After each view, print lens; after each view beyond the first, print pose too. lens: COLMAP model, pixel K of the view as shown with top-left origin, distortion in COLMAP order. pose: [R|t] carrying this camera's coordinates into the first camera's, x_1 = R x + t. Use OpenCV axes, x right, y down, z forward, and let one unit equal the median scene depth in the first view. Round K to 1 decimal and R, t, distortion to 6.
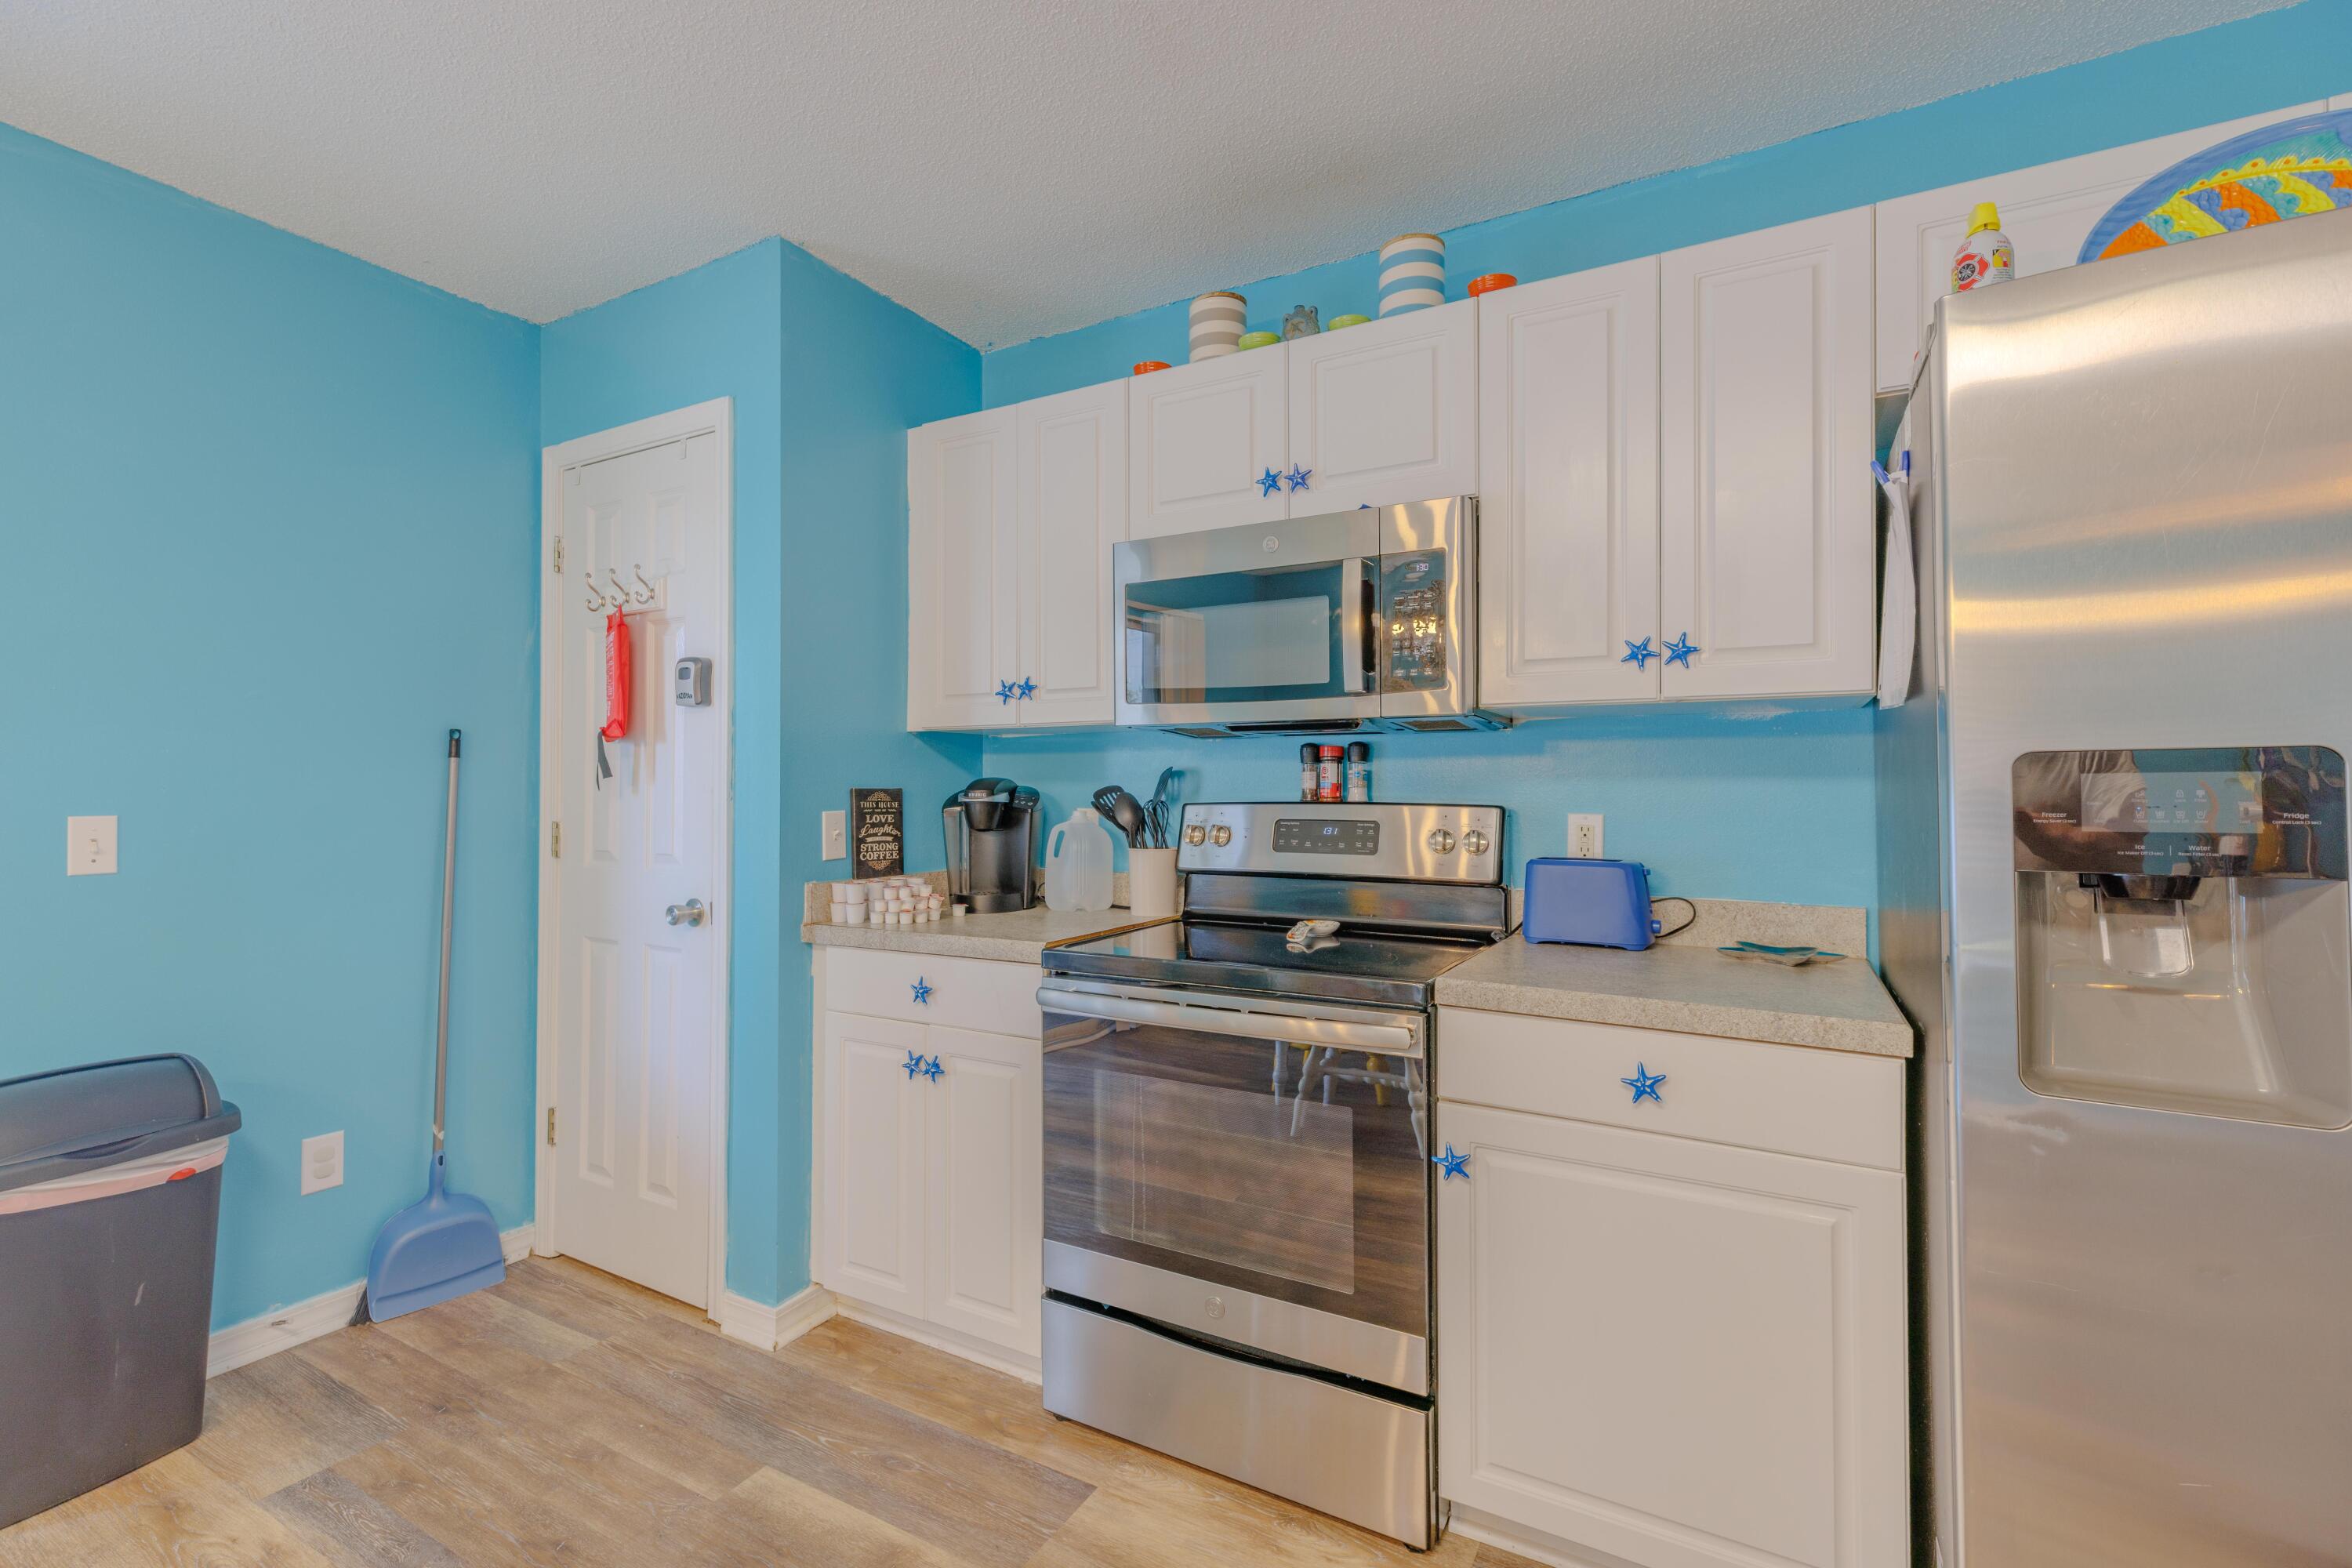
lens RADIAL K [[1052.0, 0, 1167.8], [0, 1052.0, 783.1], [0, 0, 1]] dist [0.005093, -0.001083]
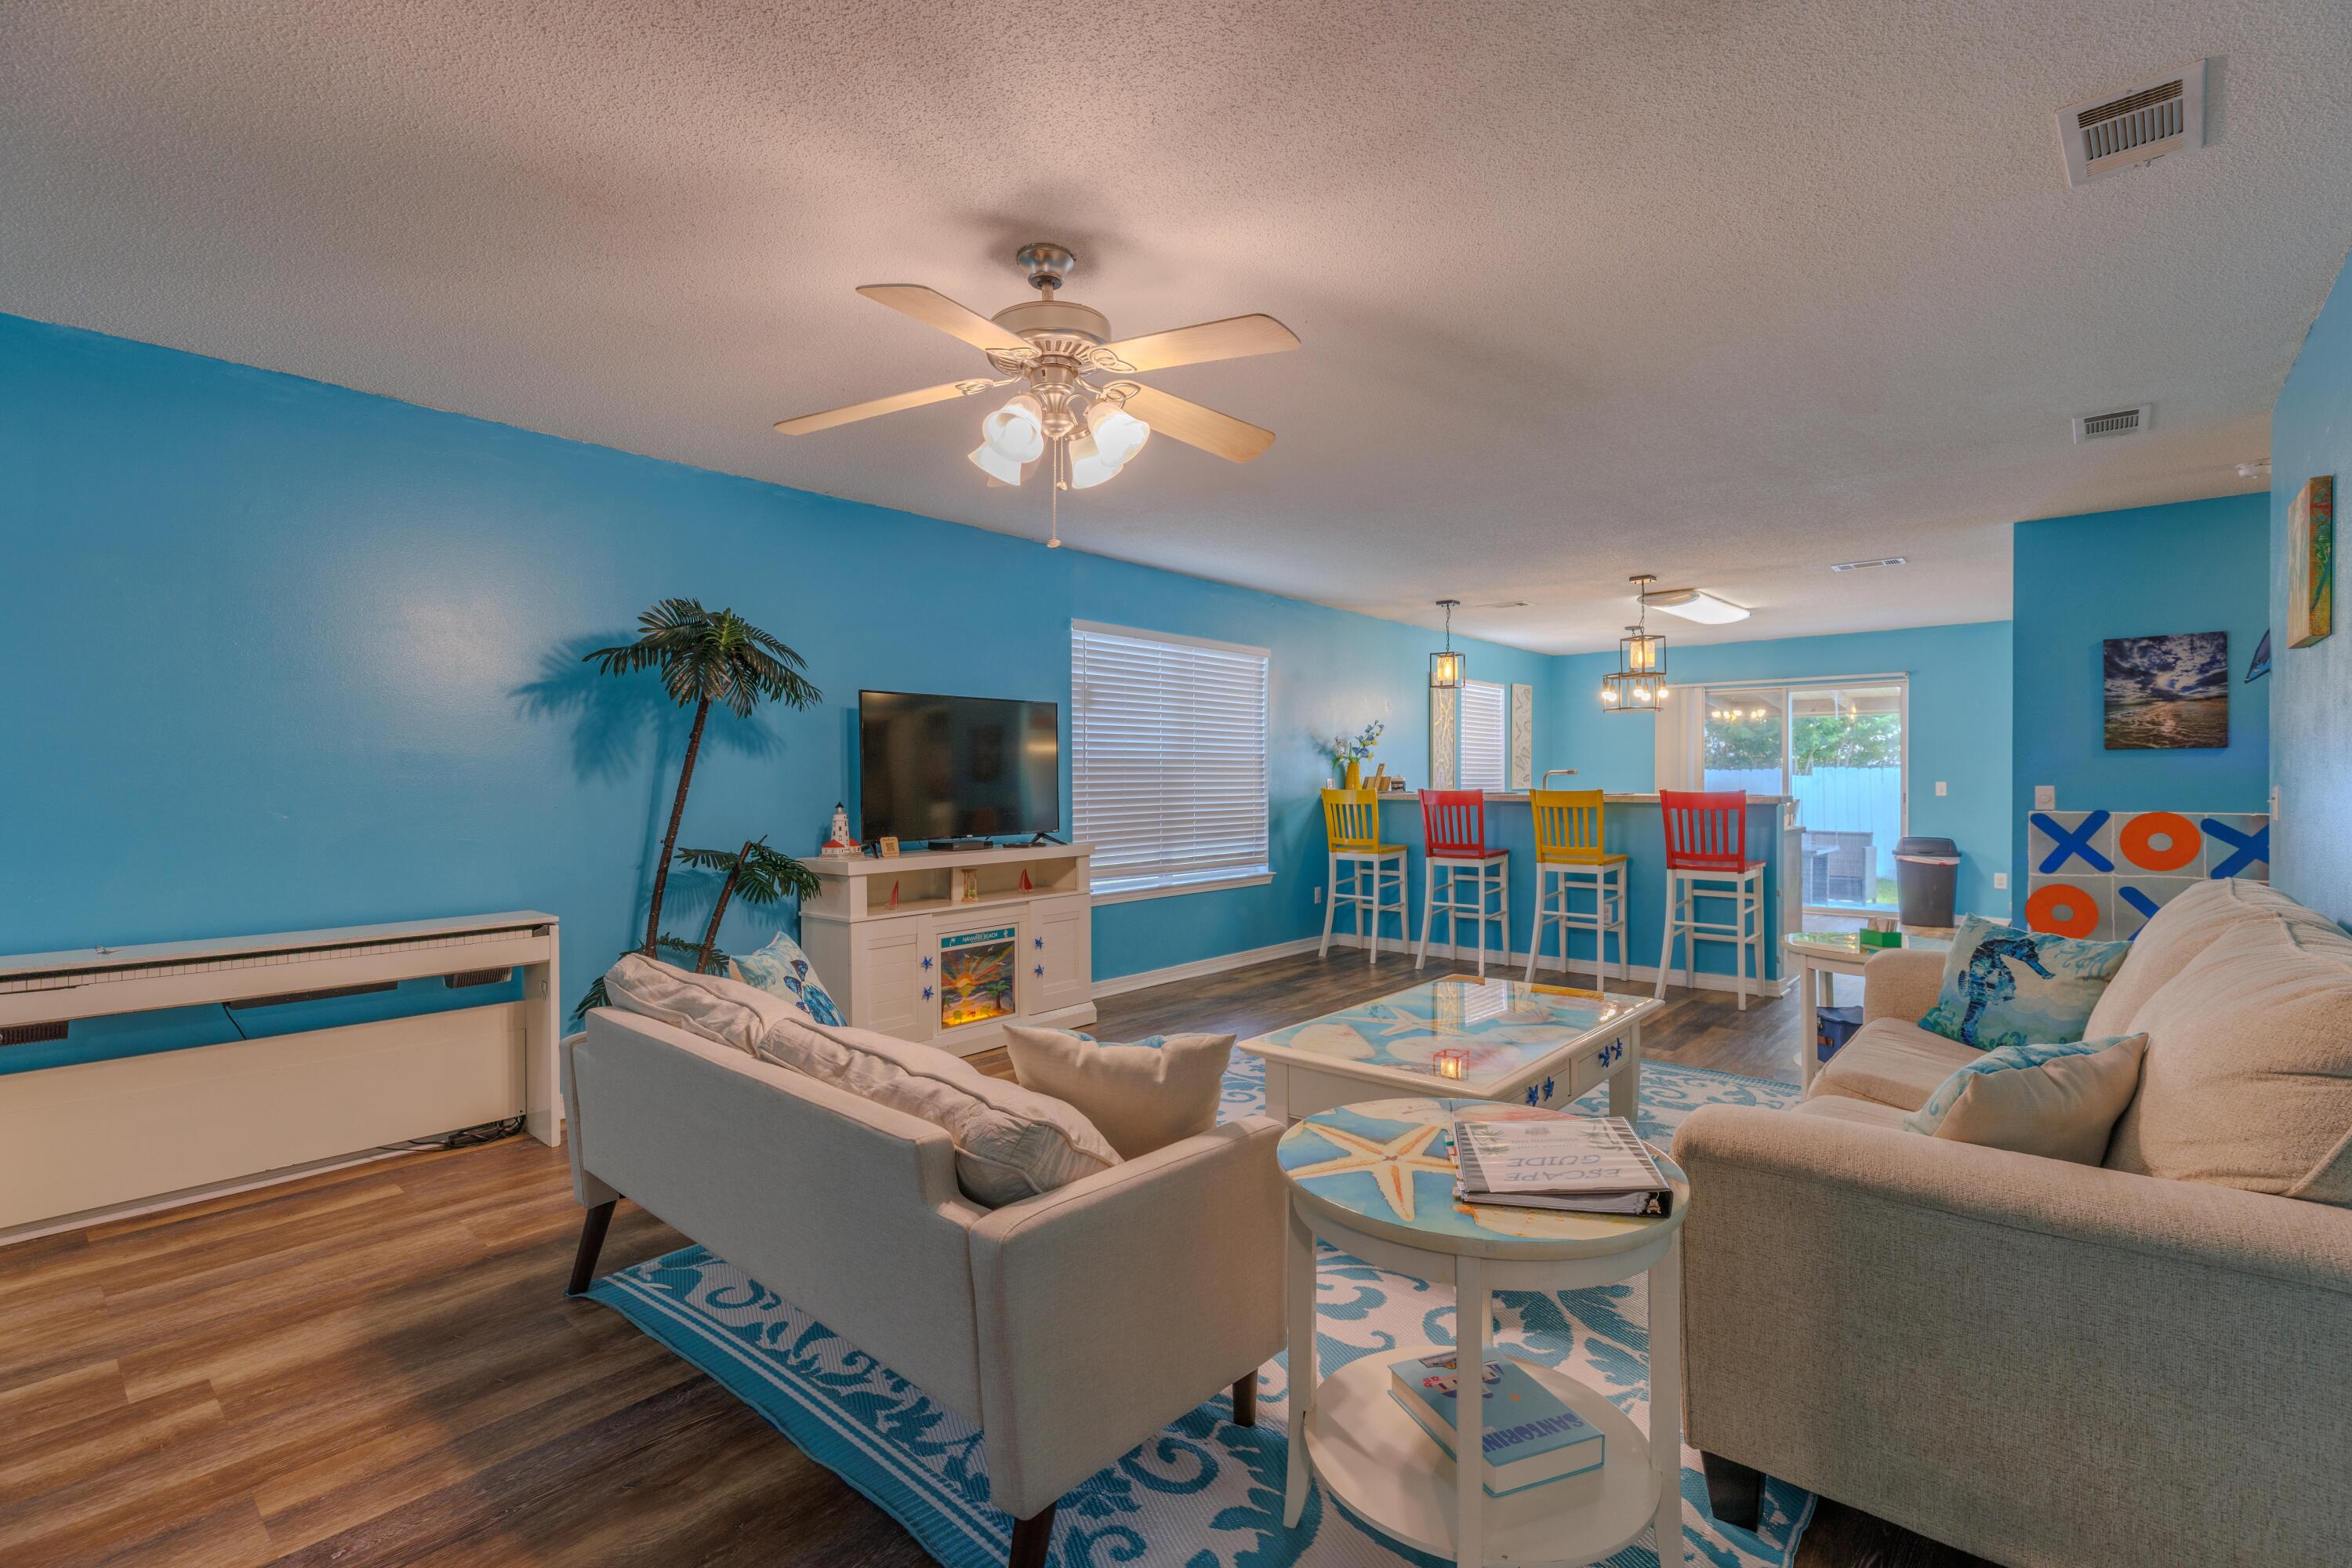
lens RADIAL K [[1052.0, 0, 1182.3], [0, 1052.0, 776.5], [0, 0, 1]] dist [0.005093, -0.001083]
pose [[-0.183707, -0.001528, -0.982980, 3.500630], [0.005707, 0.999980, -0.002621, 0.003220], [0.982964, -0.006092, -0.183695, -1.149209]]
